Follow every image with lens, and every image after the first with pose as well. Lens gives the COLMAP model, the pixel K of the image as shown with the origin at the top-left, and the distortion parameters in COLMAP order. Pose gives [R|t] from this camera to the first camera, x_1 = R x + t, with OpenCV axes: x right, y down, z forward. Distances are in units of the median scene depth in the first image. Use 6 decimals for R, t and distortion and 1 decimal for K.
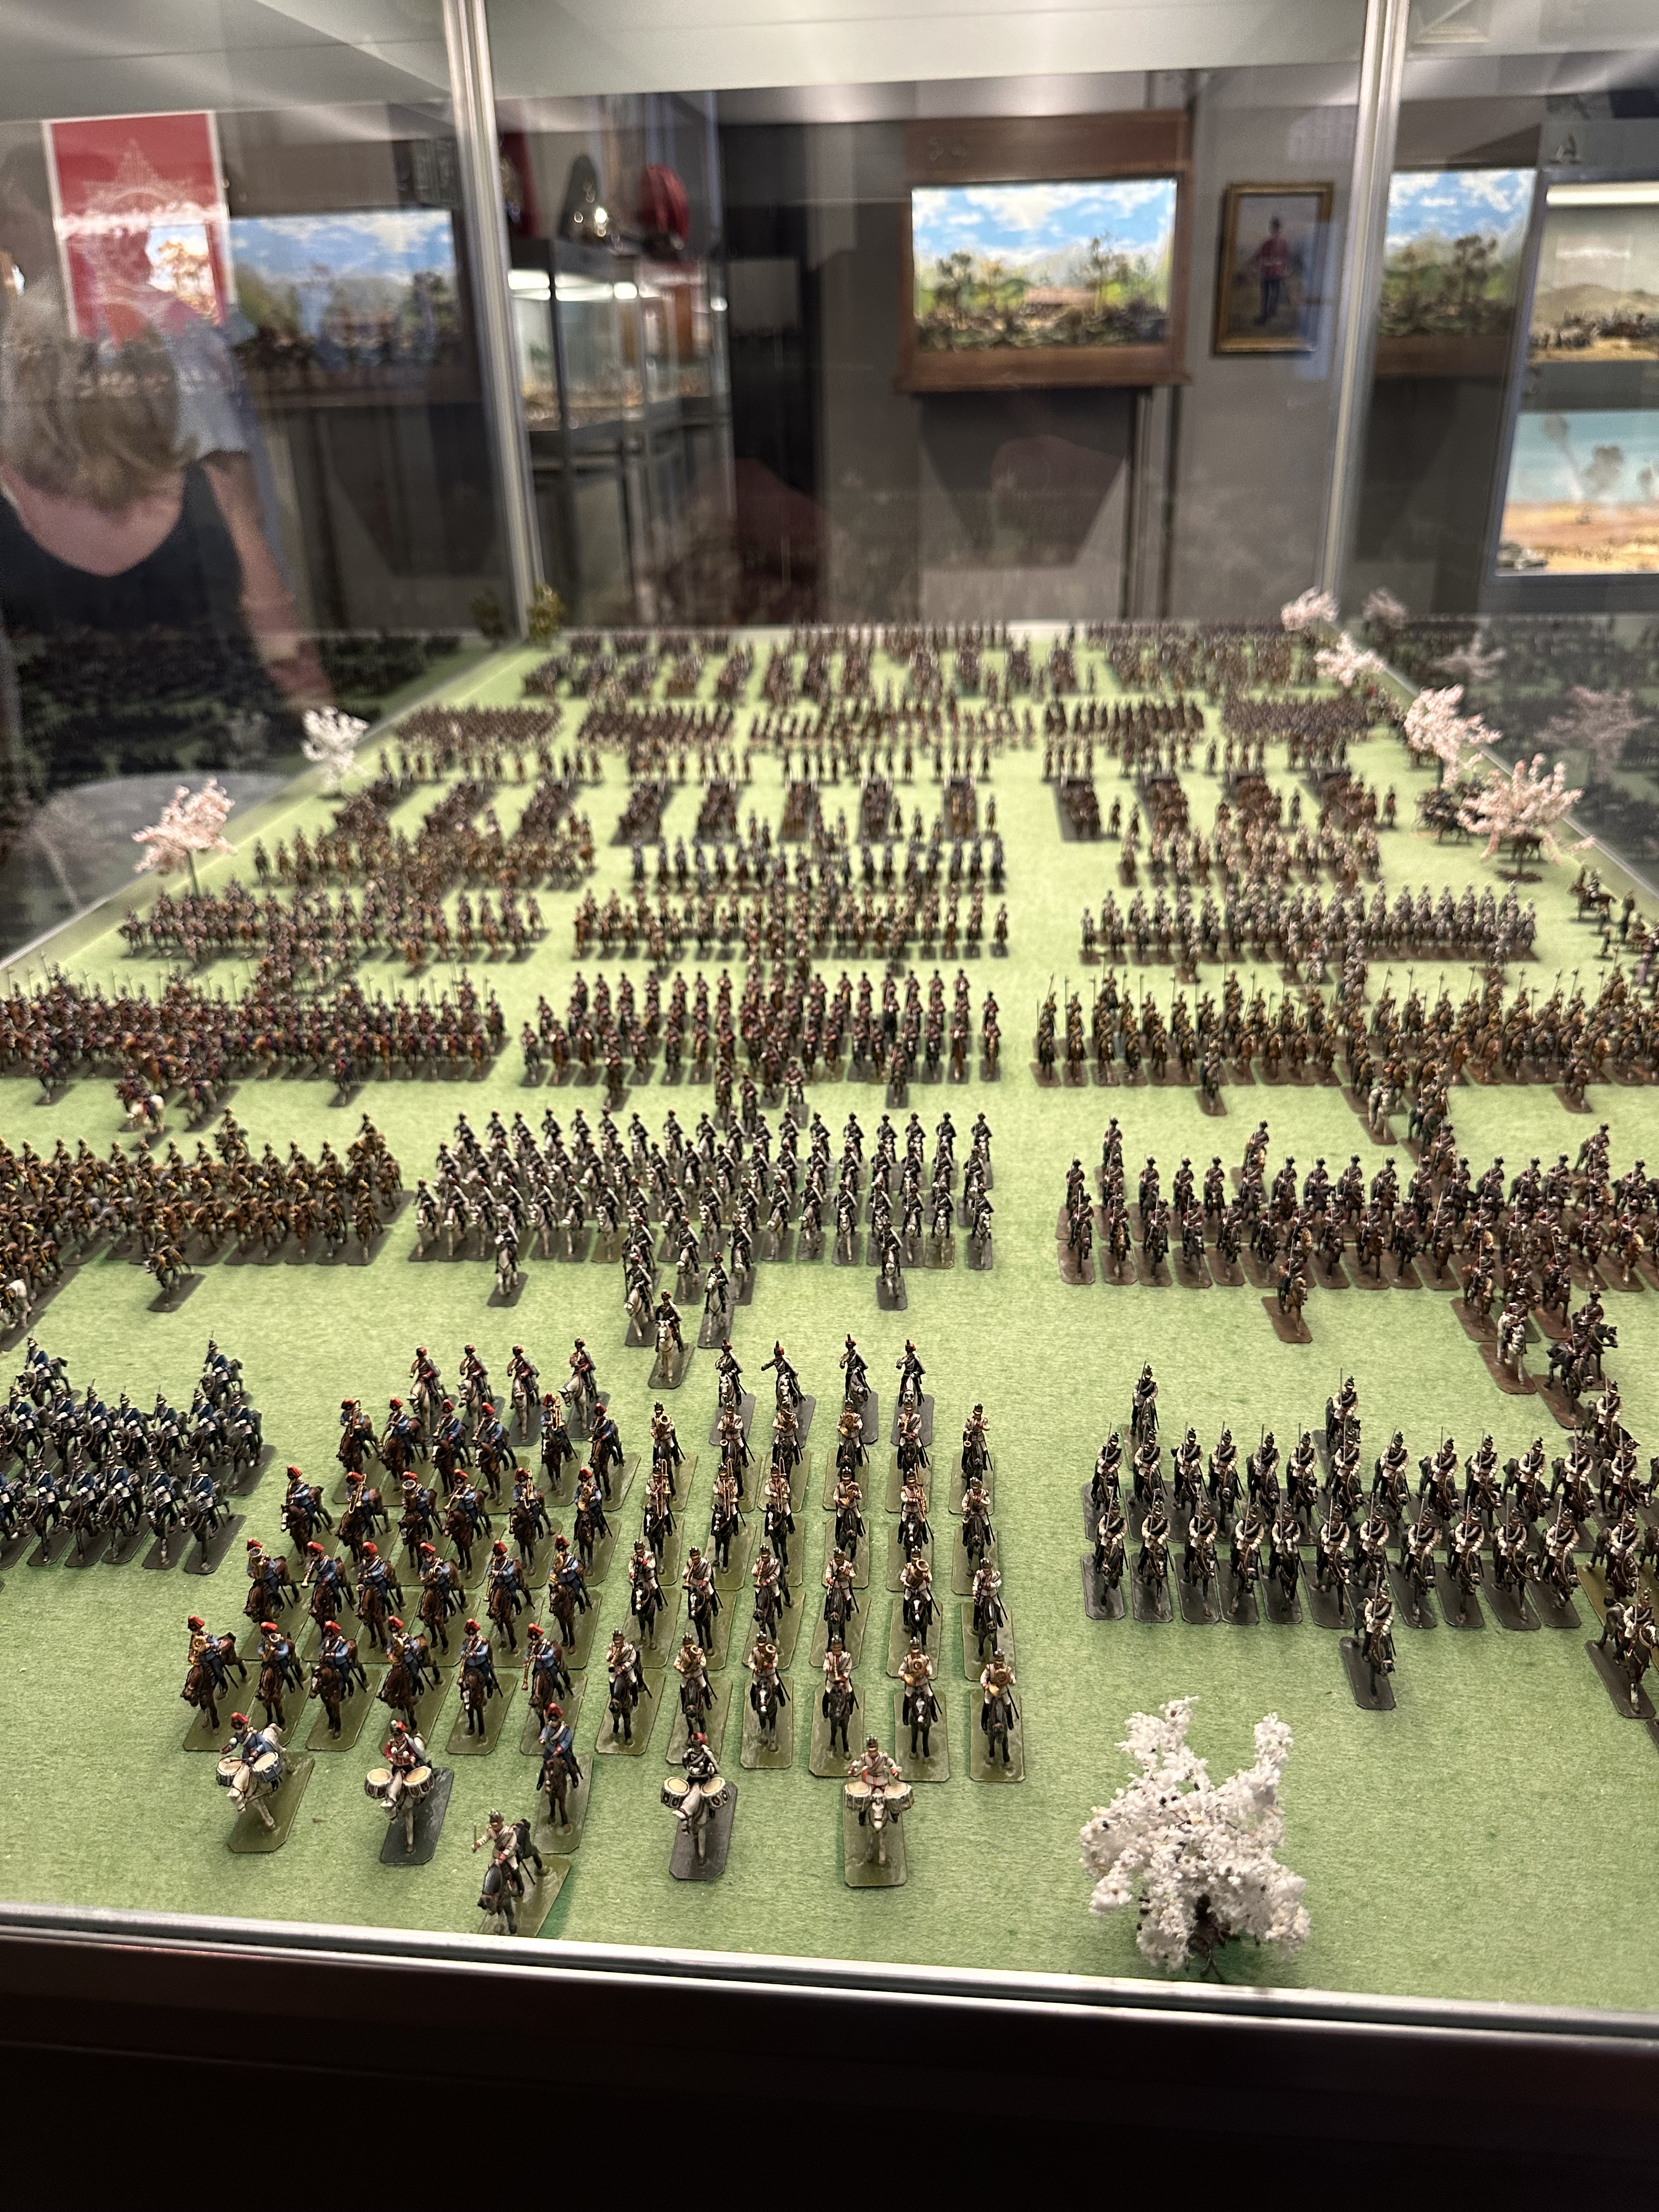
lens RADIAL K [[1530.4, 0, 832.6], [0, 1530.4, 1095.2], [0, 0, 1]] dist [-0.006356, -0.008458]
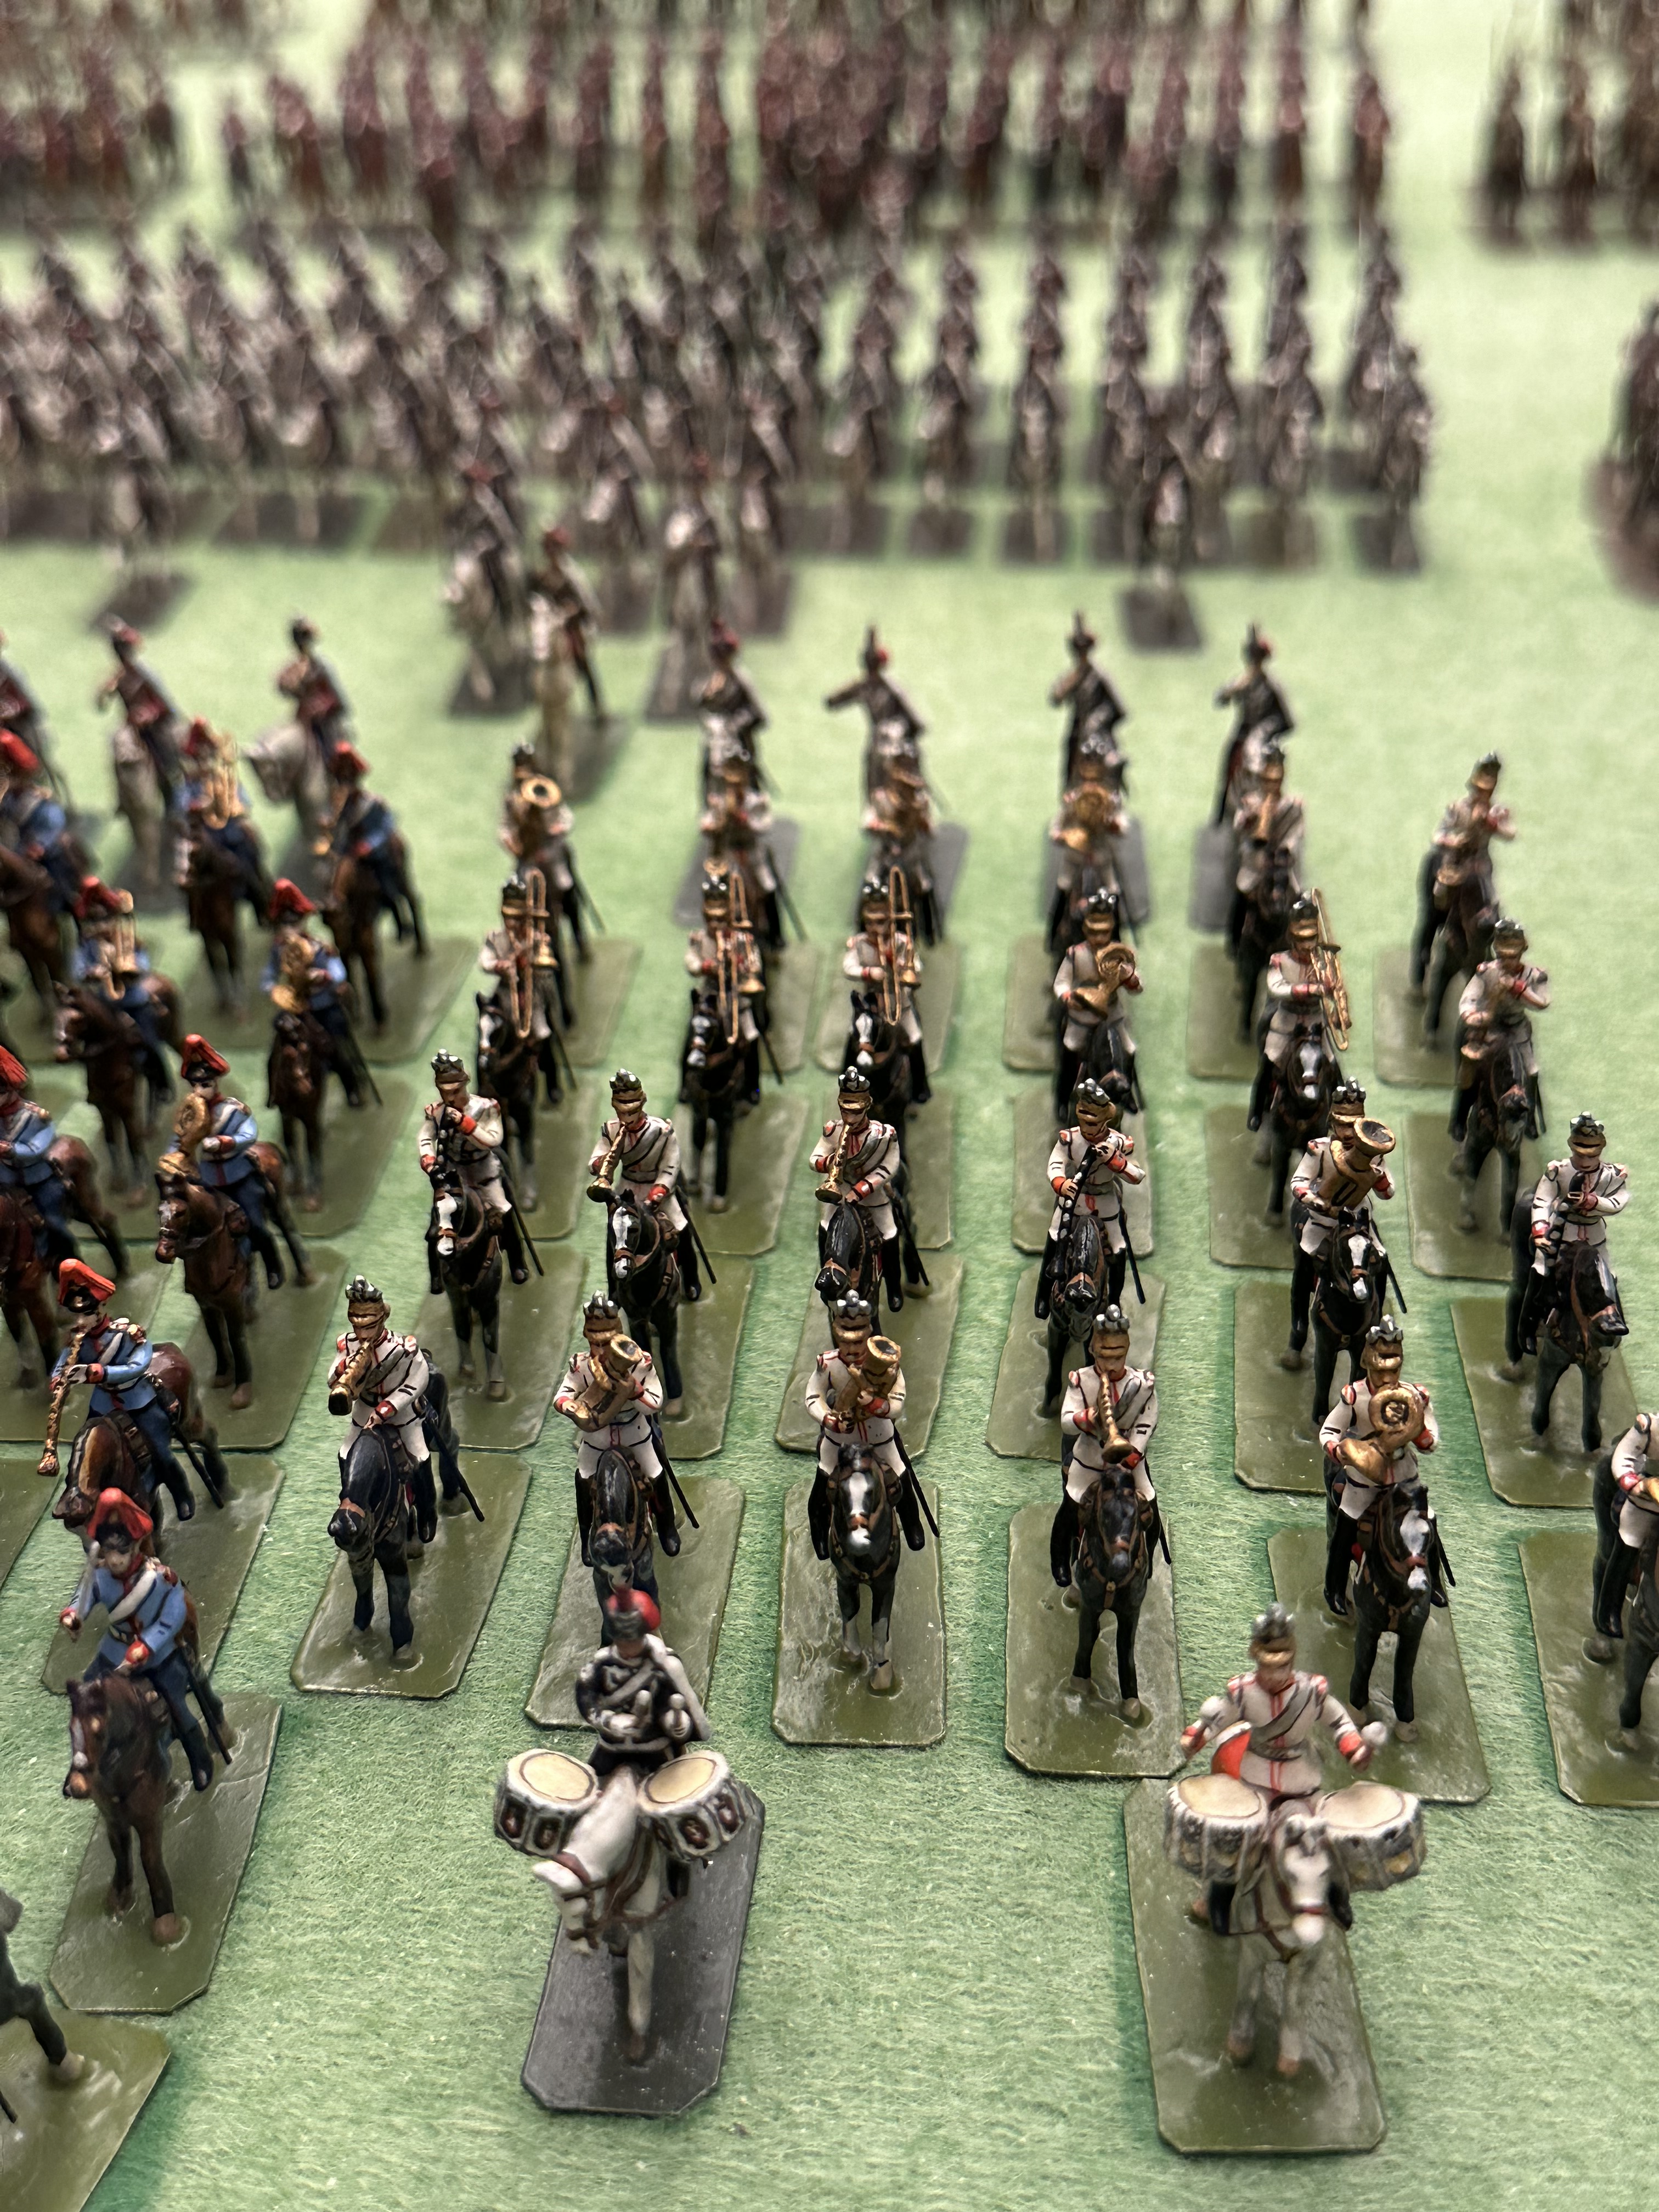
lens RADIAL K [[2697.8, 0, 821.9], [0, 2697.8, 1110.2], [0, 0, 1]] dist [0.170652, 0.000000]
pose [[0.999588, 0.018041, -0.022343, -0.038159], [-0.015038, 0.991668, 0.127939, 0.230928], [0.024465, -0.127550, 0.991530, 0.452516]]
